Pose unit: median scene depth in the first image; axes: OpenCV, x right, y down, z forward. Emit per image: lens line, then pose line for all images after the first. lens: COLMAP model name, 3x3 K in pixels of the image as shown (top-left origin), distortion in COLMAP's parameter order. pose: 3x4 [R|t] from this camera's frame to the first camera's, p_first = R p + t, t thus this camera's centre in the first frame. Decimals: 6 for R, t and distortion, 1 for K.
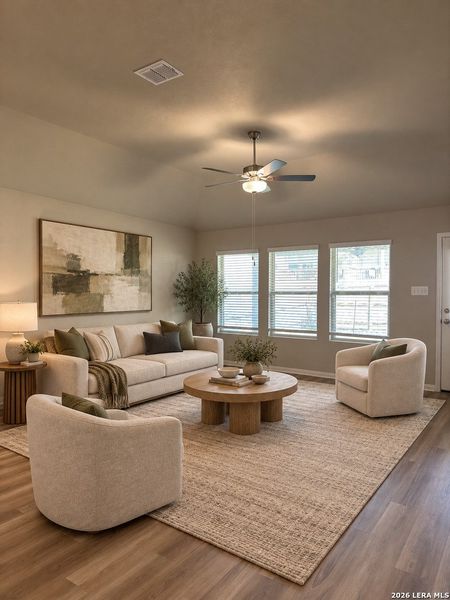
lens RADIAL K [[412.8, 0, 225.0], [0, 412.8, 300.0], [0, 0, 1]] dist [0.083551, -0.136666]
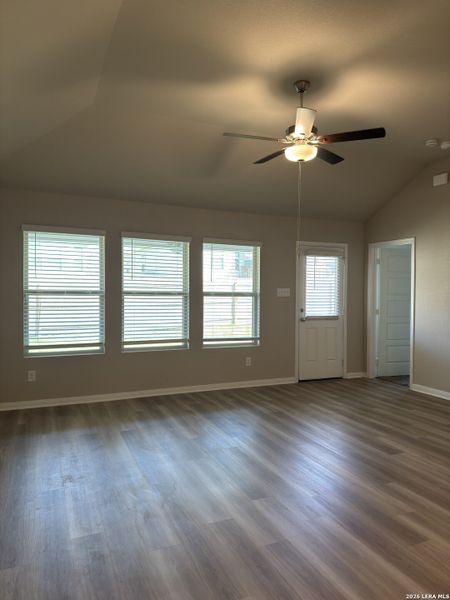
lens RADIAL K [[412.8, 0, 225.0], [0, 412.8, 300.0], [0, 0, 1]] dist [0.083551, -0.136666]
pose [[0.521744, -0.009129, 0.853054, -0.488208], [0.006335, 0.999957, 0.006826, -0.010259], [-0.853079, 0.001843, 0.521779, 0.526747]]
